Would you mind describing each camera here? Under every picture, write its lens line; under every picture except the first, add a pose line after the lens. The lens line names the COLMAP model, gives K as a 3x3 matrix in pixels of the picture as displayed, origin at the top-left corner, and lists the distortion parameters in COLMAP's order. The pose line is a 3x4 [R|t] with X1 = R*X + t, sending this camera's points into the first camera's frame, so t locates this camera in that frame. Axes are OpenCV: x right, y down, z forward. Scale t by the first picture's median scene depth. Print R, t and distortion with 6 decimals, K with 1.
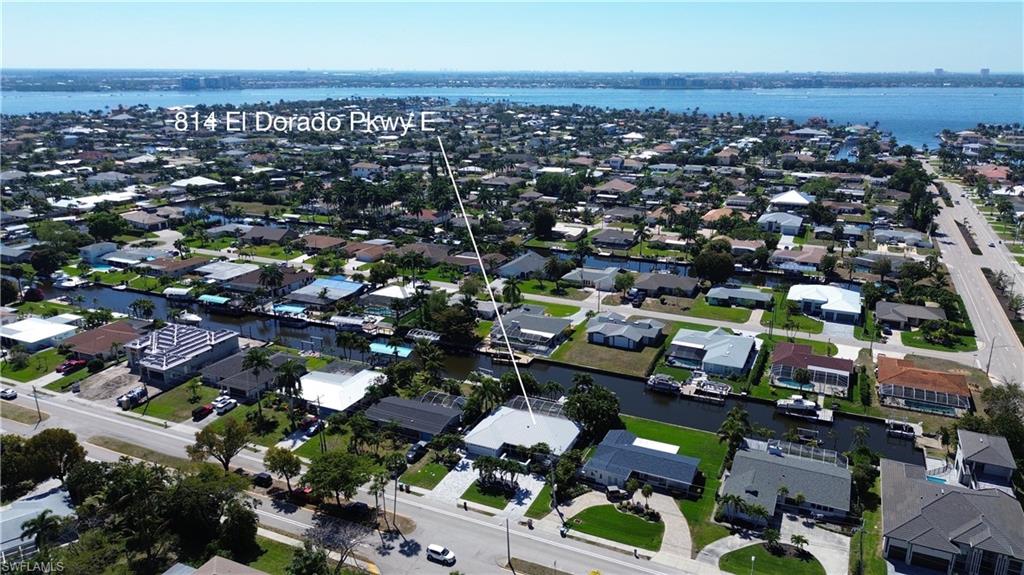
lens RADIAL K [[729.7, 0, 512.0], [0, 729.7, 287.5], [0, 0, 1]] dist [0.079367, -0.099273]
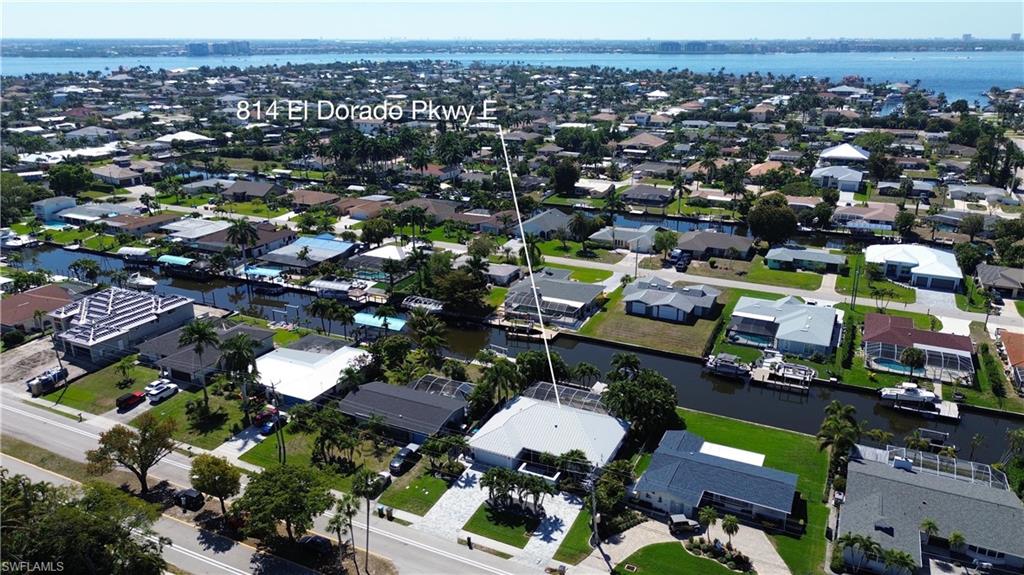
lens RADIAL K [[729.7, 0, 512.0], [0, 729.7, 287.5], [0, 0, 1]] dist [0.079367, -0.099273]
pose [[0.999824, 0.003132, -0.018517, -0.005493], [-0.002433, 0.999287, 0.037665, 0.013928], [0.018622, -0.037613, 0.999119, 0.161282]]
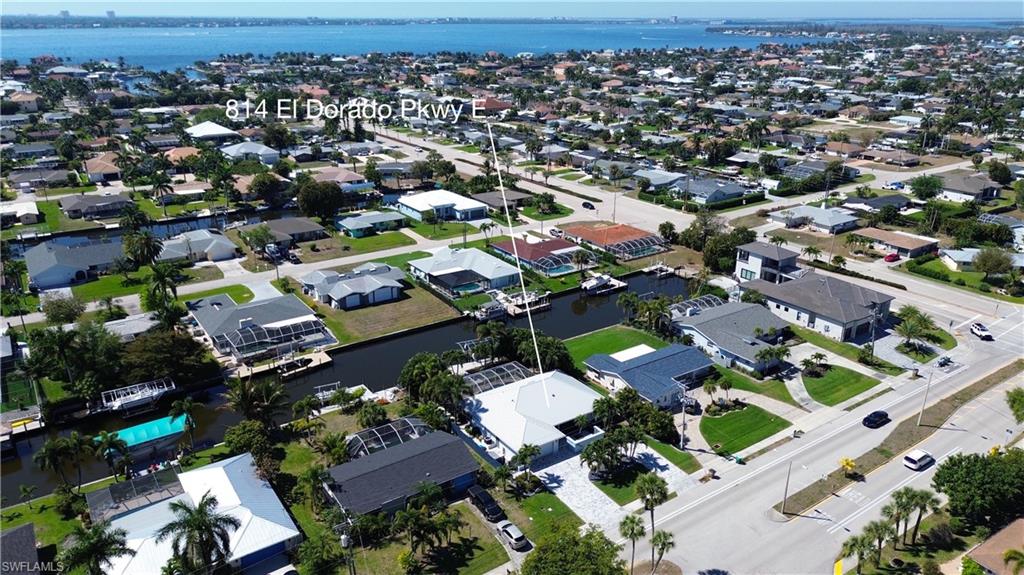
lens RADIAL K [[729.7, 0, 512.0], [0, 729.7, 287.5], [0, 0, 1]] dist [0.079367, -0.099273]
pose [[0.505685, -0.300710, 0.808614, -0.350566], [0.244887, 0.948766, 0.199684, -0.048206], [-0.827232, 0.097042, 0.553417, 0.361392]]
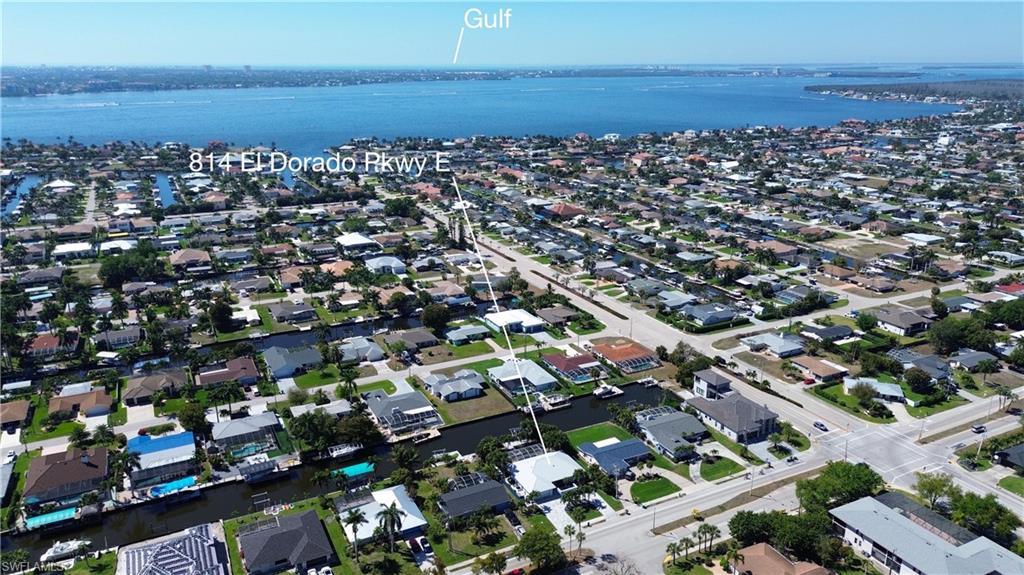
lens RADIAL K [[729.7, 0, 512.0], [0, 729.7, 287.5], [0, 0, 1]] dist [0.079367, -0.099273]
pose [[0.617230, -0.236679, 0.750340, -0.632212], [0.226815, 0.966720, 0.118353, -0.210528], [-0.753381, 0.097138, 0.650371, 0.040951]]
